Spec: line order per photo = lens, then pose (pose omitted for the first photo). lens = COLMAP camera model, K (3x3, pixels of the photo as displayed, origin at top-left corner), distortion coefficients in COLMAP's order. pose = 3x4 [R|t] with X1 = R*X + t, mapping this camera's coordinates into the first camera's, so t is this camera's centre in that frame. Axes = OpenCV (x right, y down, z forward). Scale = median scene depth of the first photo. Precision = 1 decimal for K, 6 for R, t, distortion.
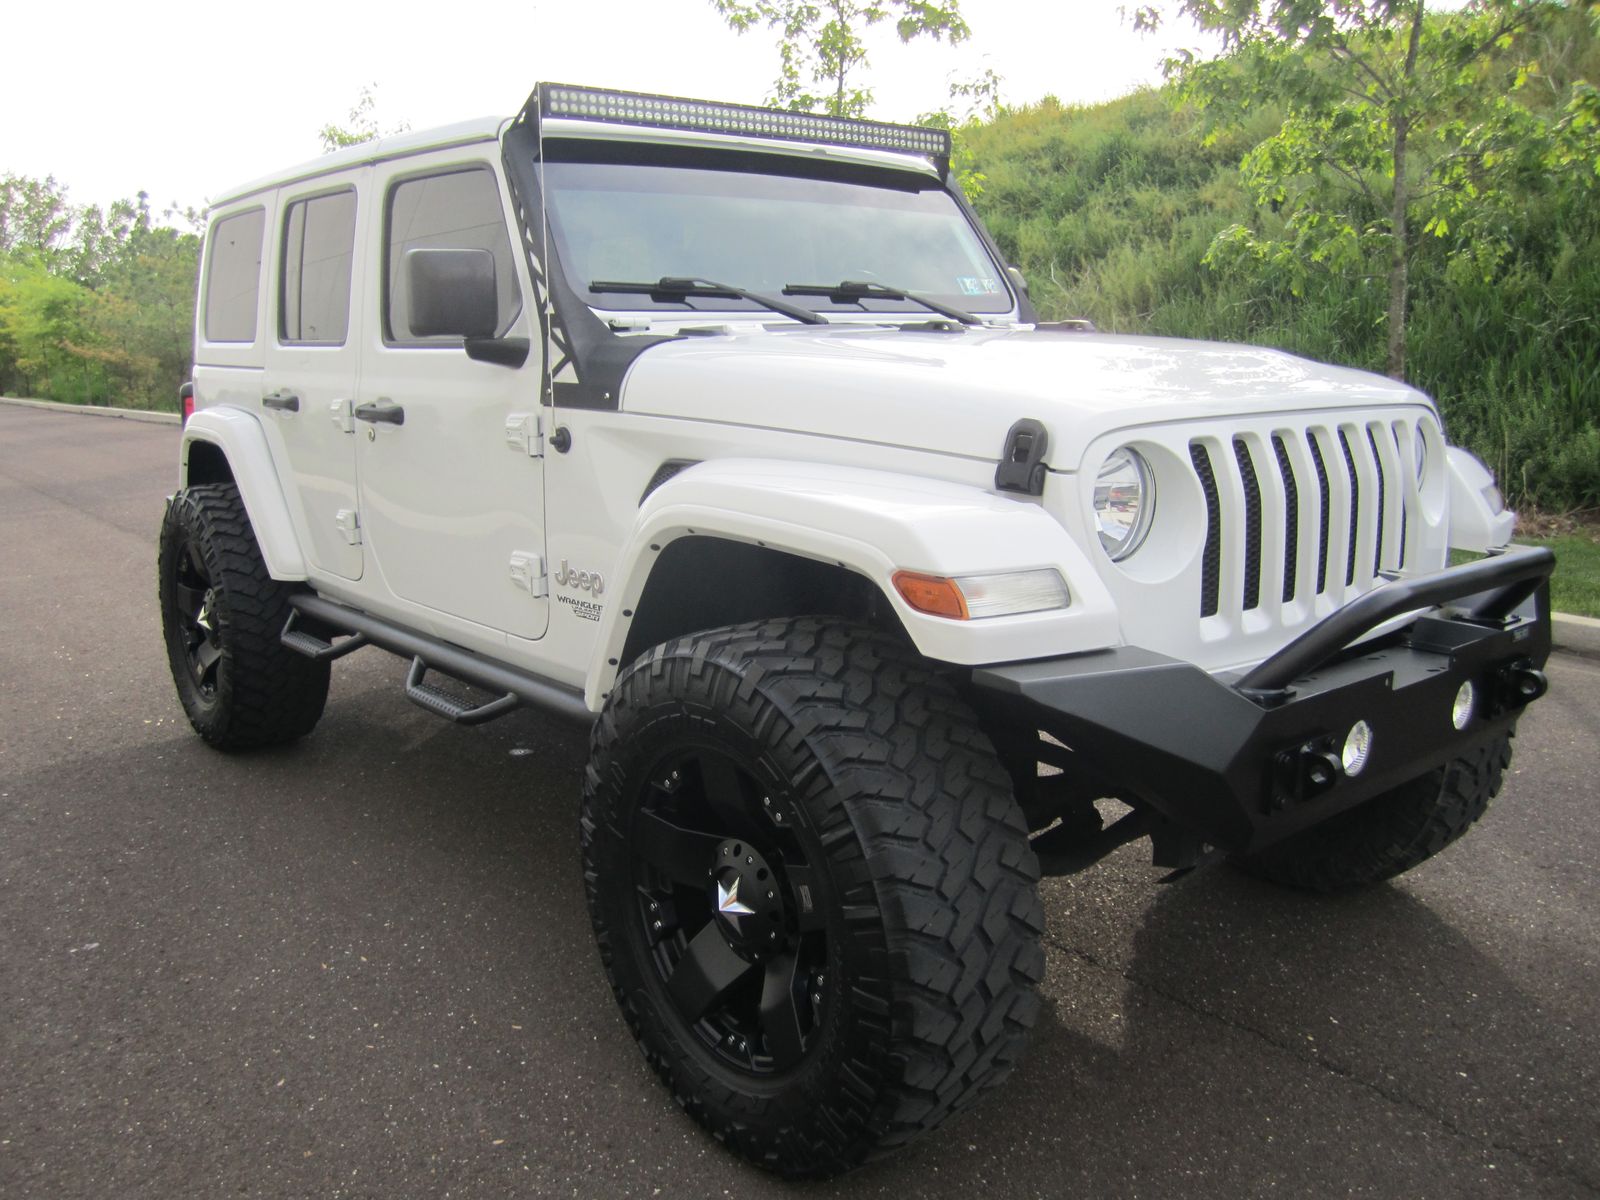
lens RADIAL K [[1351.2, 0, 801.2], [0, 1351.2, 590.3], [0, 0, 1]] dist [-0.062846, 0.026885]
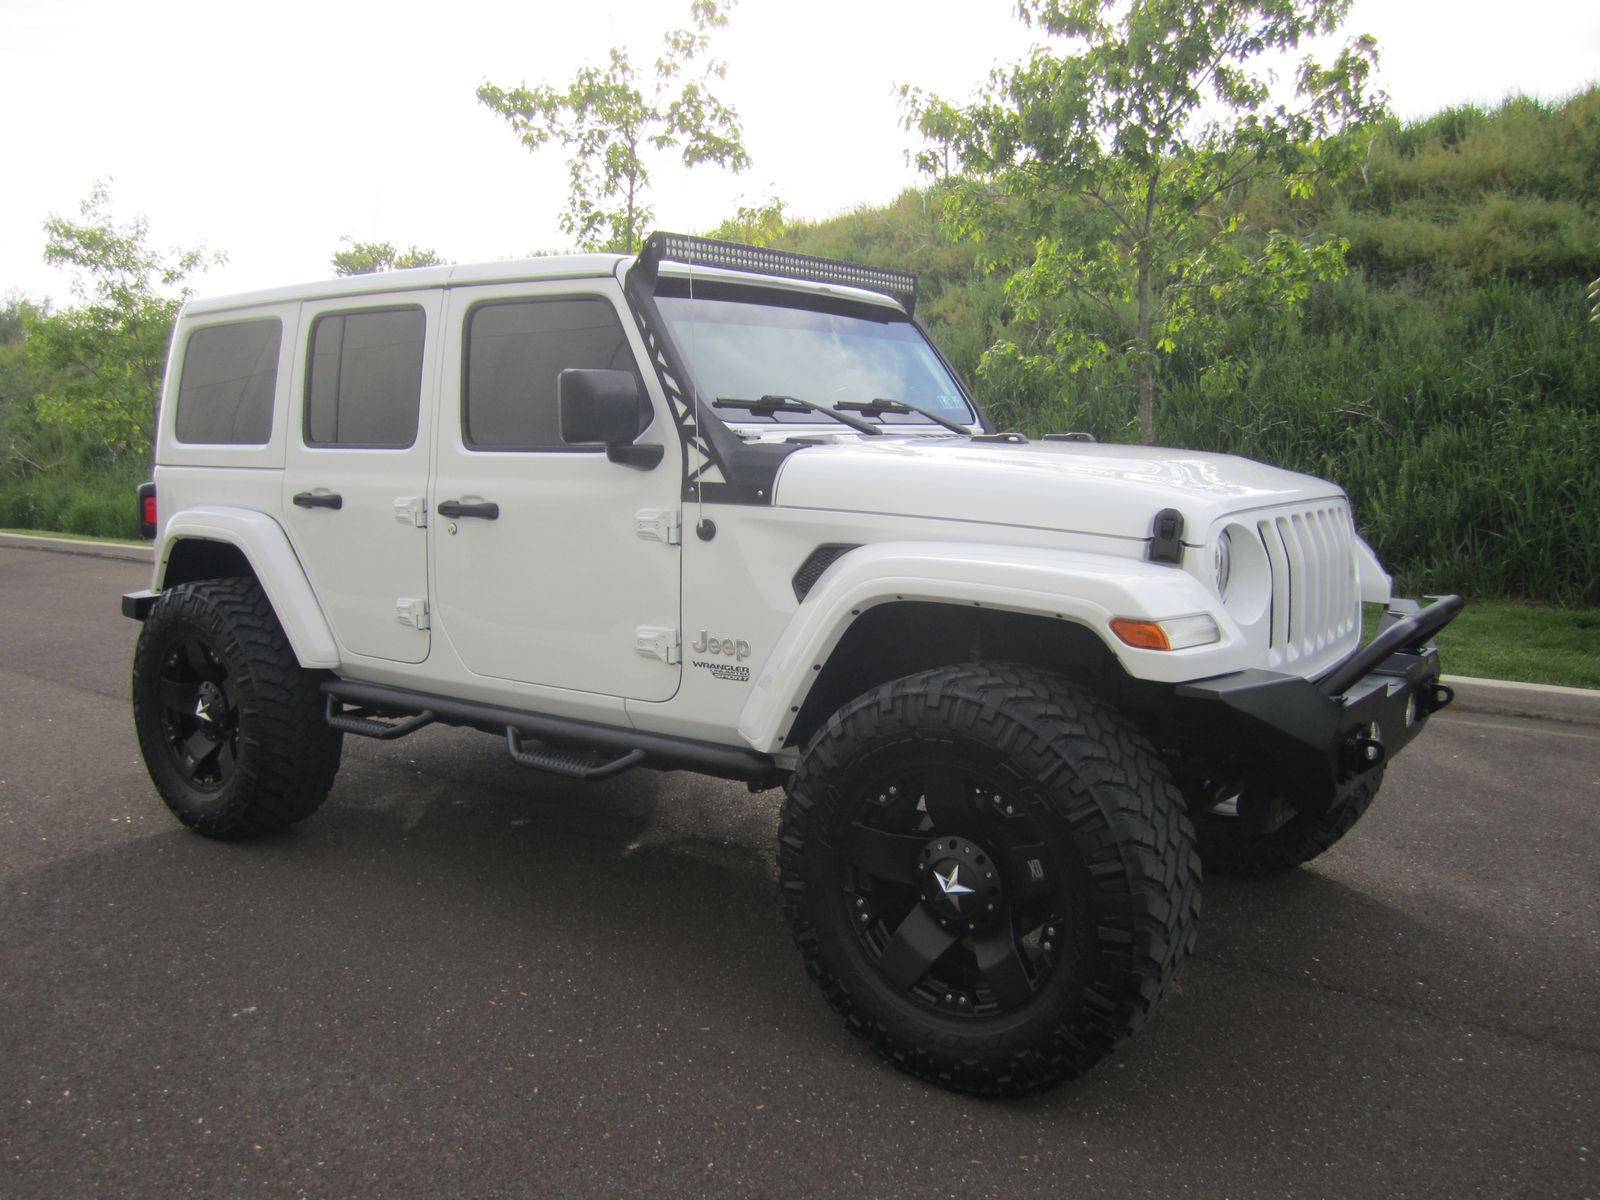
lens RADIAL K [[1351.2, 0, 801.2], [0, 1351.2, 590.3], [0, 0, 1]] dist [-0.062846, 0.026885]
pose [[0.970750, -0.024319, 0.238857, -0.362635], [0.041146, 0.996990, -0.065716, 0.022391], [-0.236539, 0.073622, 0.968829, -0.167356]]
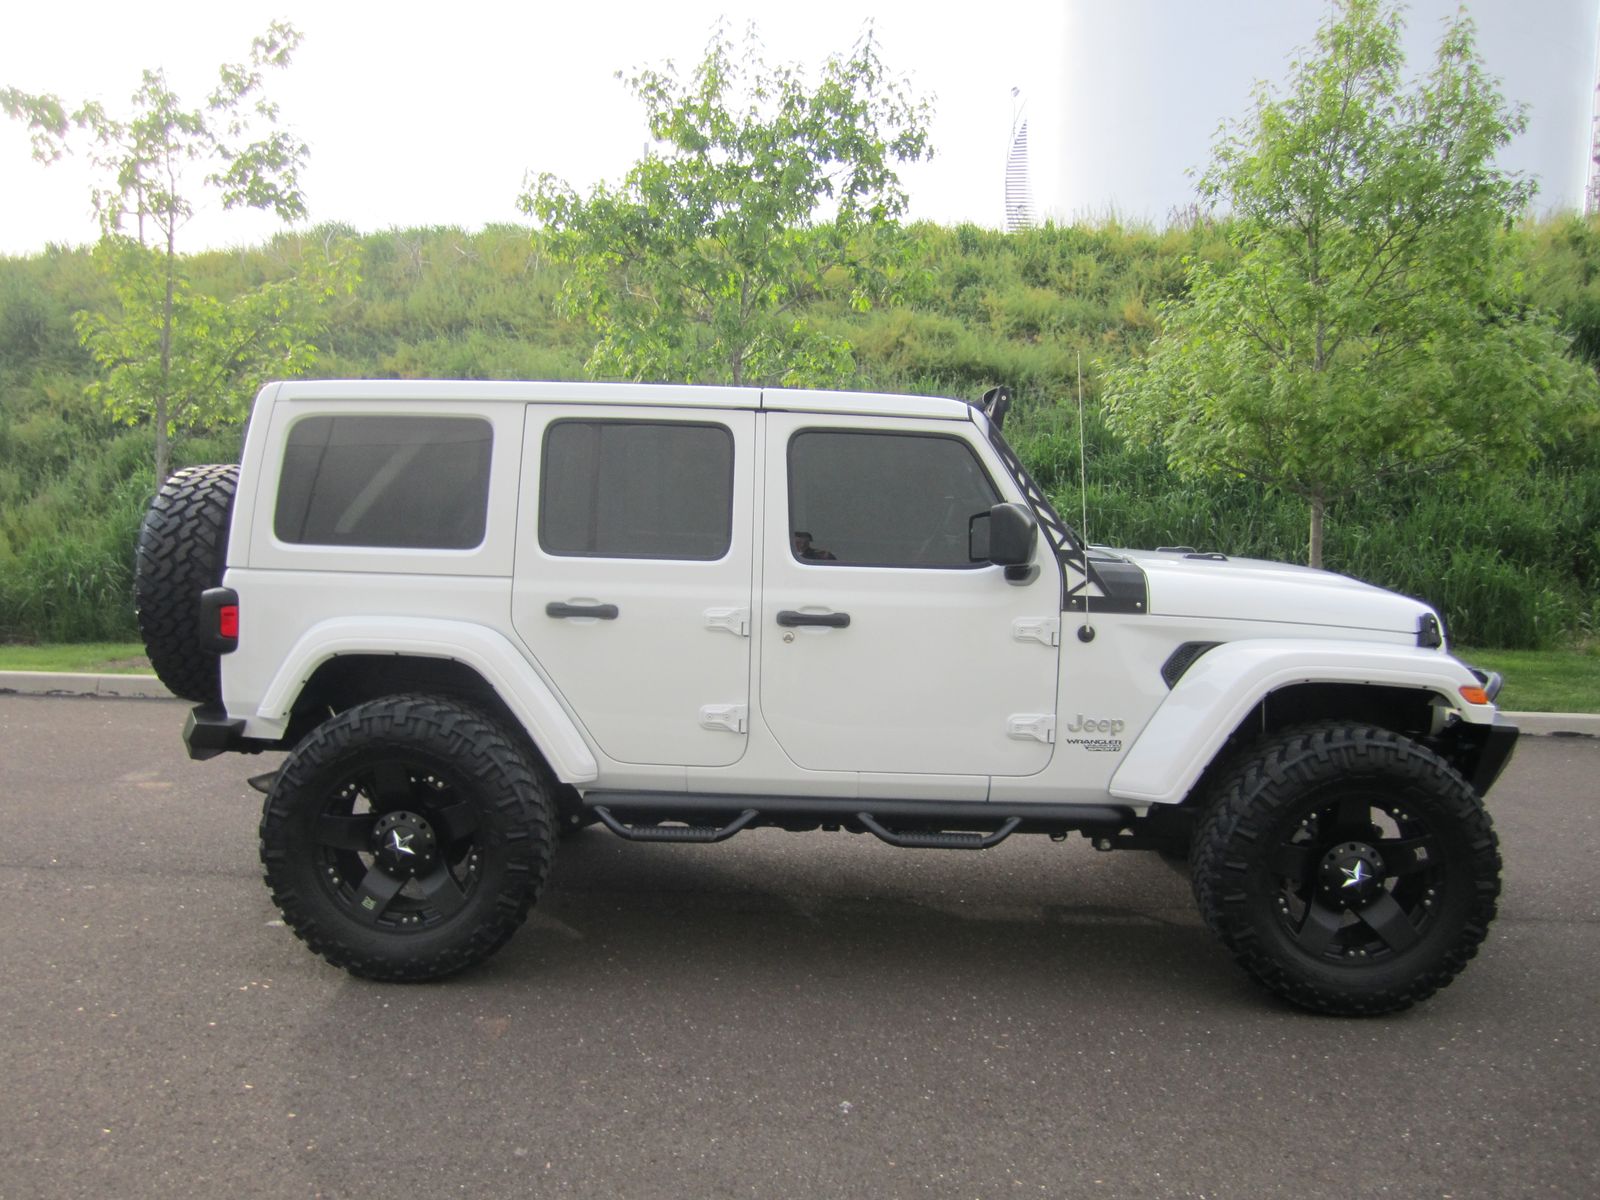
lens RADIAL K [[1351.2, 0, 801.2], [0, 1351.2, 590.3], [0, 0, 1]] dist [-0.062846, 0.026885]
pose [[0.650861, -0.035062, 0.758387, -1.440288], [0.110472, 0.992675, -0.048916, -0.115146], [-0.751117, 0.115618, 0.649966, 0.244043]]
